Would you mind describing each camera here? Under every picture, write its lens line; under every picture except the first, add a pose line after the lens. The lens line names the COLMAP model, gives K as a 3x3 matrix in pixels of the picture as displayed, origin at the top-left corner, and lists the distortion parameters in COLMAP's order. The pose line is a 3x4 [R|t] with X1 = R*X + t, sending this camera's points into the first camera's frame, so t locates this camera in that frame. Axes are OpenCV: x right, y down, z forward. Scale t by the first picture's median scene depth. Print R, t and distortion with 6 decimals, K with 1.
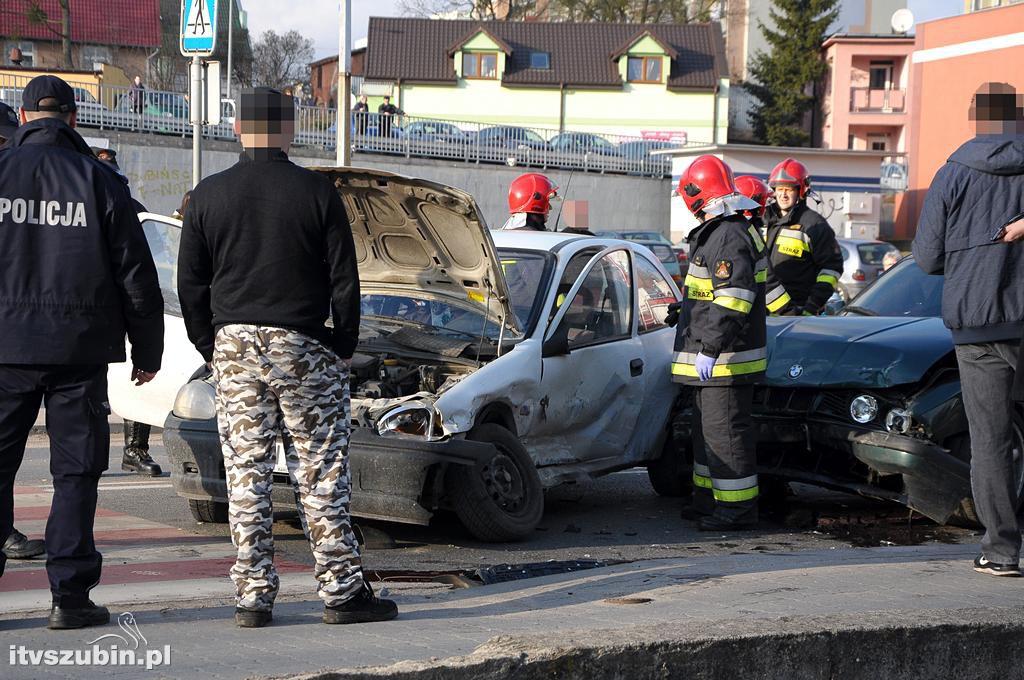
lens RADIAL K [[2268.4, 0, 512.0], [0, 2268.4, 340.0], [0, 0, 1]] dist [0.445660, 0.311718]
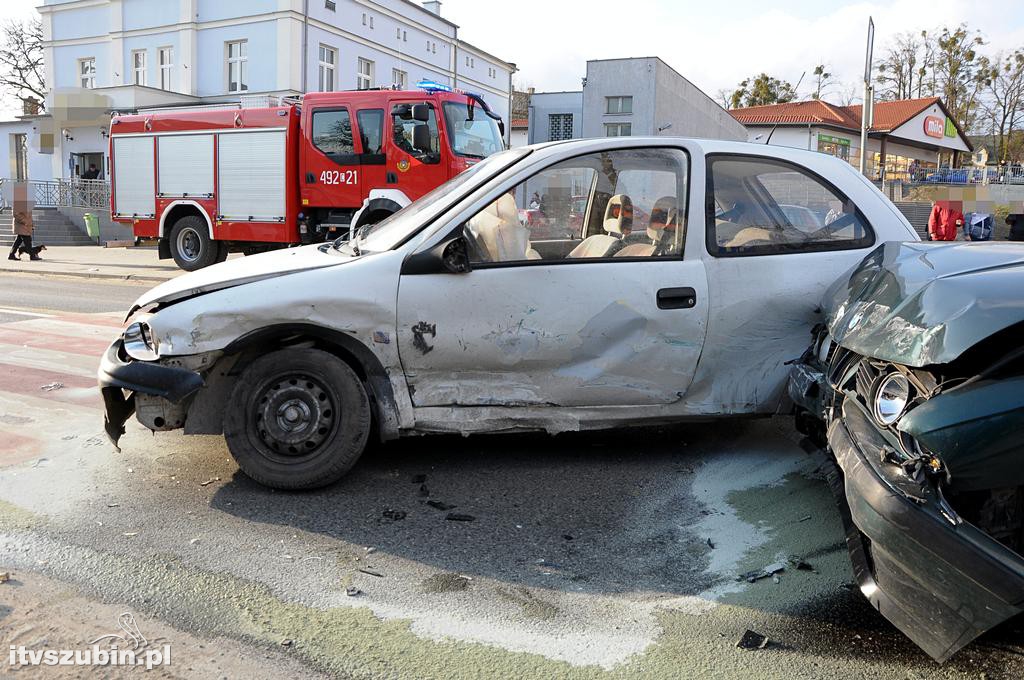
lens RADIAL K [[786.7, 0, 512.0], [0, 786.7, 340.0], [0, 0, 1]] dist [-0.159556, 0.118935]
pose [[0.567770, 0.107347, -0.816158, 0.258955], [-0.035613, 0.993736, 0.105929, -0.000053], [0.822417, -0.031078, 0.568036, 0.851253]]
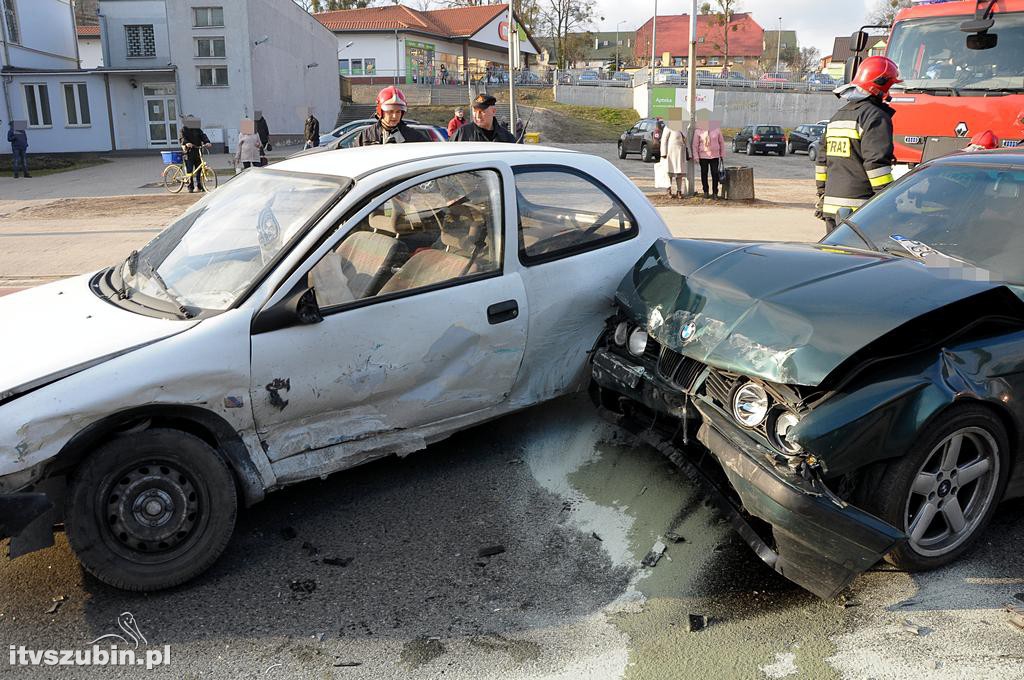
lens RADIAL K [[786.7, 0, 512.0], [0, 786.7, 340.0], [0, 0, 1]] dist [-0.159556, 0.118935]
pose [[0.896270, 0.079461, -0.436333, 0.196496], [0.019548, 0.975786, 0.217854, -0.043160], [0.443078, -0.203785, 0.873014, 0.794594]]
